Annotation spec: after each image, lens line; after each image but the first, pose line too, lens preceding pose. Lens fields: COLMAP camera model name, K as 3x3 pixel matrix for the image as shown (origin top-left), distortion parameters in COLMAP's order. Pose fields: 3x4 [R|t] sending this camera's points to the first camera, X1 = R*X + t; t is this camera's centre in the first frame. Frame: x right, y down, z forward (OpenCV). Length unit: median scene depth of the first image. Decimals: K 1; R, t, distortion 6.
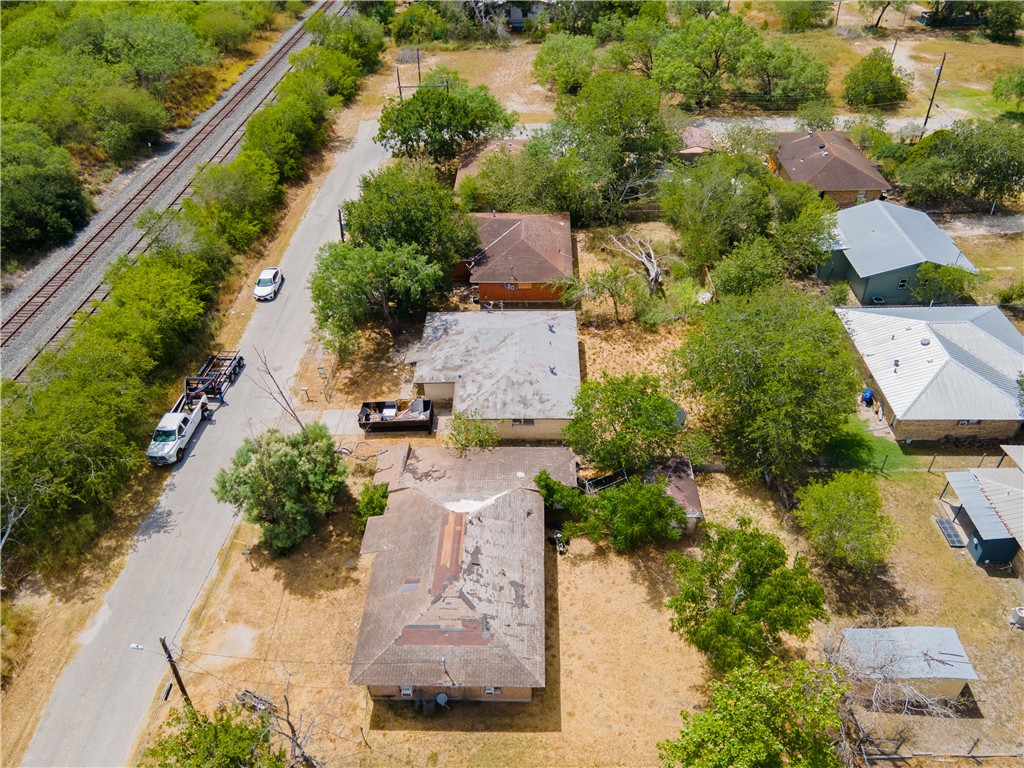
lens RADIAL K [[753.6, 0, 514.1], [0, 753.6, 388.4], [0, 0, 1]] dist [0.014187, 0.050032]
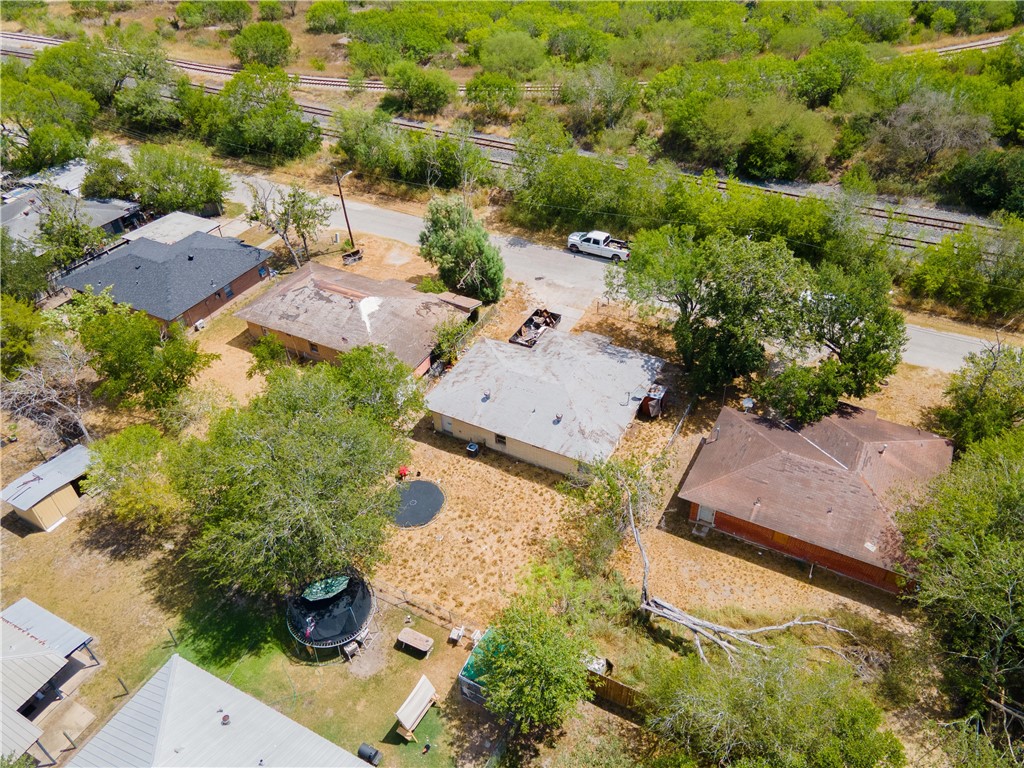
lens RADIAL K [[753.6, 0, 514.1], [0, 753.6, 388.4], [0, 0, 1]] dist [0.014187, 0.050032]
pose [[-0.446450, 0.594737, -0.668558, 0.580572], [-0.527549, 0.428544, 0.733513, -0.649010], [0.722754, 0.680175, 0.122430, 0.807938]]
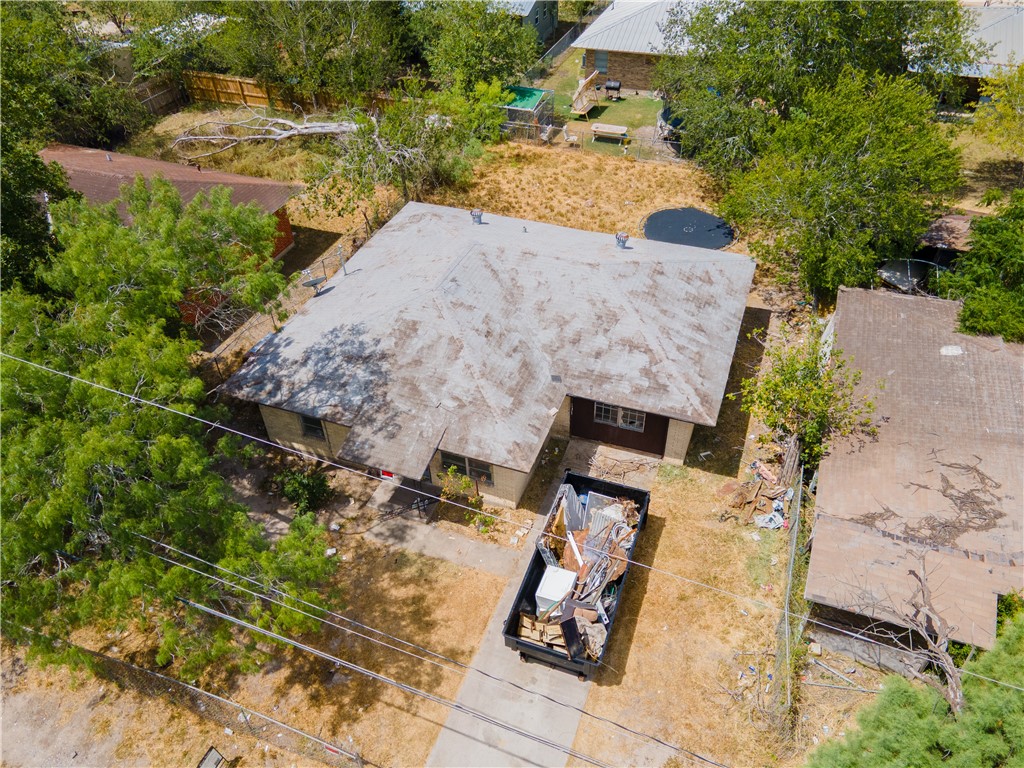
lens RADIAL K [[753.6, 0, 514.1], [0, 753.6, 388.4], [0, 0, 1]] dist [0.014187, 0.050032]
pose [[0.331304, -0.601407, 0.727013, -0.327539], [0.601308, 0.728364, 0.328504, -0.136929], [-0.727095, 0.328324, 0.602940, 0.711584]]
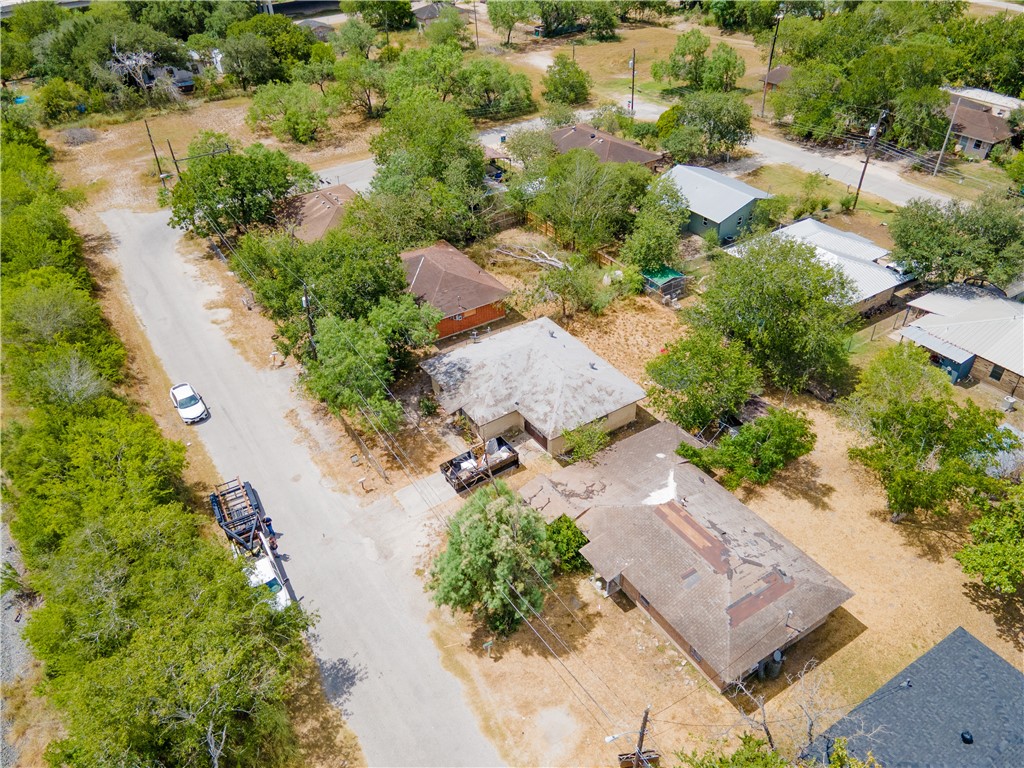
lens RADIAL K [[753.6, 0, 514.1], [0, 753.6, 388.4], [0, 0, 1]] dist [0.014187, 0.050032]
pose [[0.825932, -0.335343, 0.453190, -0.467791], [0.356347, 0.933442, 0.041273, -0.069299], [-0.436867, 0.127404, 0.890458, 0.107830]]
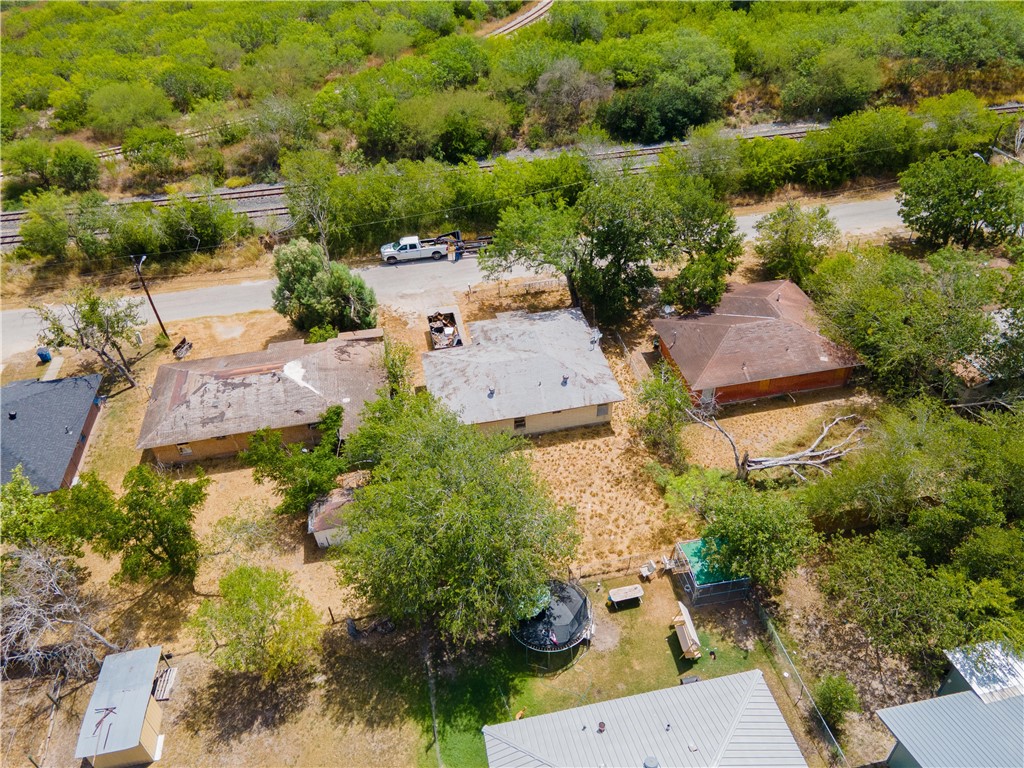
lens RADIAL K [[753.6, 0, 514.1], [0, 753.6, 388.4], [0, 0, 1]] dist [0.014187, 0.050032]
pose [[0.223064, 0.628477, -0.745157, 0.691490], [-0.588151, 0.696374, 0.411268, -0.394323], [0.777381, 0.346526, 0.524975, 0.459395]]
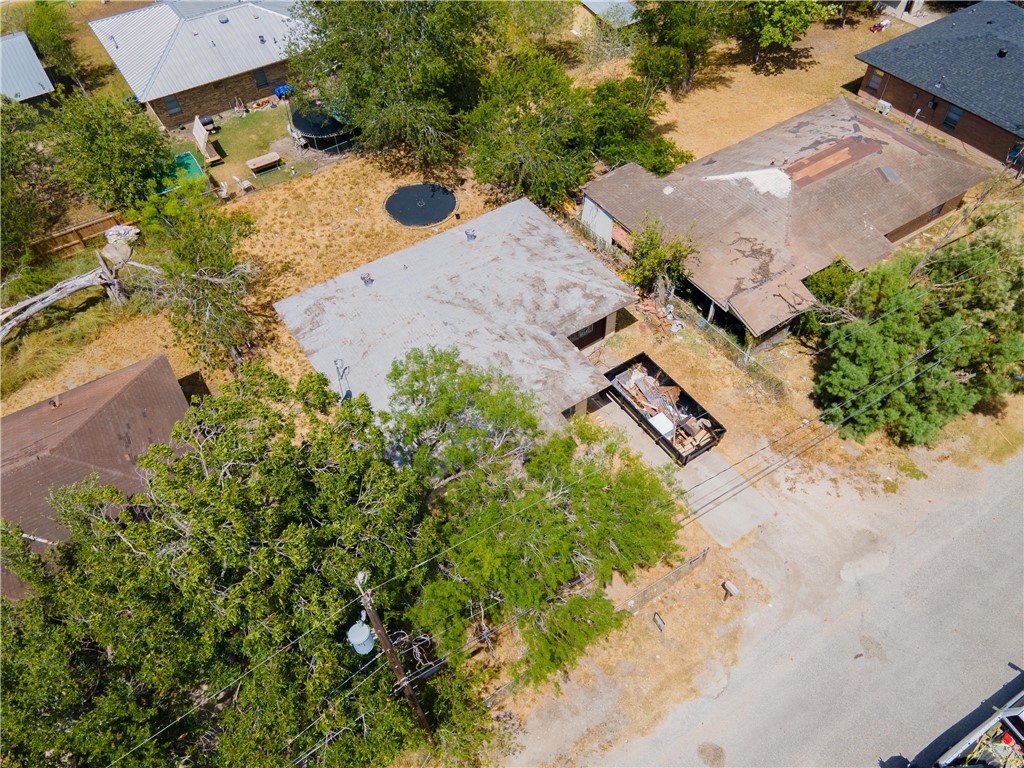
lens RADIAL K [[753.6, 0, 514.1], [0, 753.6, 388.4], [0, 0, 1]] dist [0.014187, 0.050032]
pose [[-0.567805, -0.602063, 0.561353, -0.362793], [0.551126, 0.228496, 0.802527, -0.435442], [-0.611439, 0.765055, 0.202072, 0.846697]]
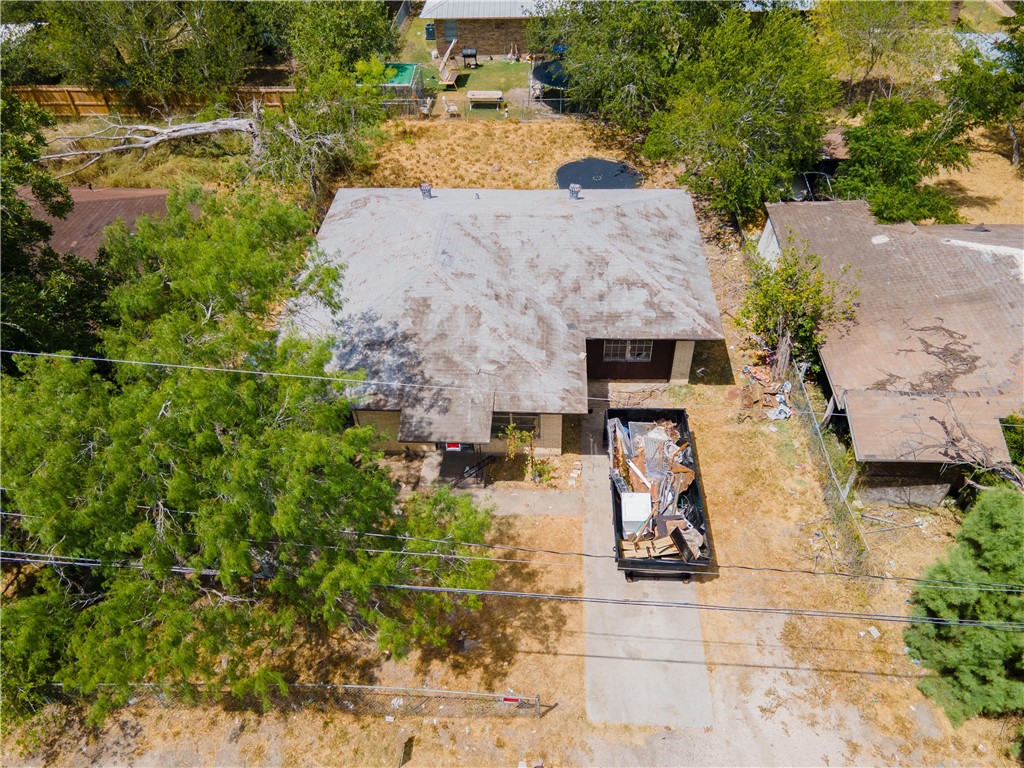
lens RADIAL K [[753.6, 0, 514.1], [0, 753.6, 388.4], [0, 0, 1]] dist [0.014187, 0.050032]
pose [[0.029337, -0.659305, 0.751303, -0.362343], [0.644270, 0.587139, 0.490085, -0.194659], [-0.764235, 0.469664, 0.441996, 0.779006]]
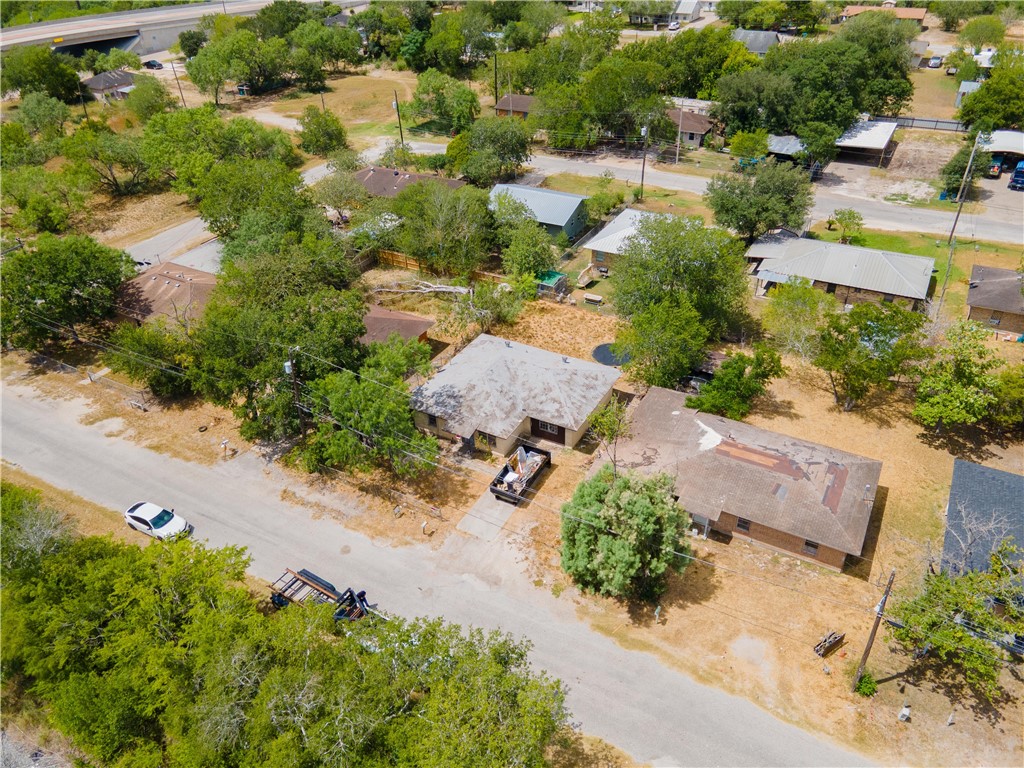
lens RADIAL K [[753.6, 0, 514.1], [0, 753.6, 388.4], [0, 0, 1]] dist [0.014187, 0.050032]
pose [[0.466484, -0.484435, 0.740078, -0.743358], [0.563349, 0.807764, 0.173653, -0.203557], [-0.681932, 0.335916, 0.649715, 0.303554]]
